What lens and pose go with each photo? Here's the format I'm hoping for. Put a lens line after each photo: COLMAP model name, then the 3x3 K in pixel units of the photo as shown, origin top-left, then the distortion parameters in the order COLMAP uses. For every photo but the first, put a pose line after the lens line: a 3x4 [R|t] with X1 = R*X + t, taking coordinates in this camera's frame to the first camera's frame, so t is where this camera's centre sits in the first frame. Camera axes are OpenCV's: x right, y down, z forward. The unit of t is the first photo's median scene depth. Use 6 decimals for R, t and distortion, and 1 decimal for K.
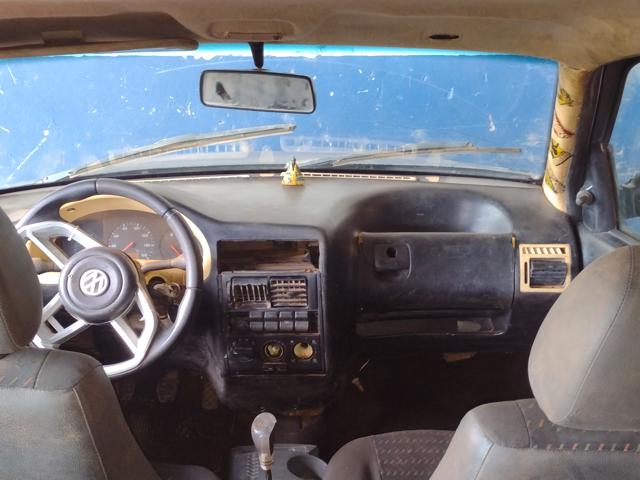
lens RADIAL K [[791.4, 0, 320.9], [0, 791.4, 246.8], [0, 0, 1]] dist [0.059231, 0.000000]
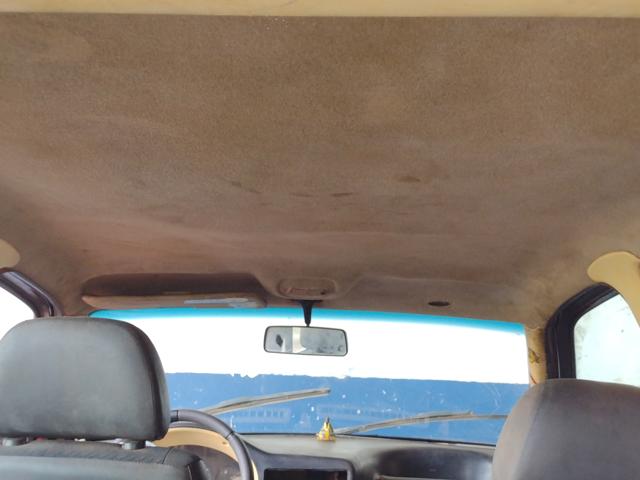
lens RADIAL K [[791.4, 0, 318.3], [0, 791.4, 236.0], [0, 0, 1]] dist [0.059231, 0.000000]
pose [[0.998903, 0.020950, -0.041881, -0.003959], [-0.037722, 0.889928, -0.454539, 0.259310], [0.027749, 0.455620, 0.889742, -0.301407]]
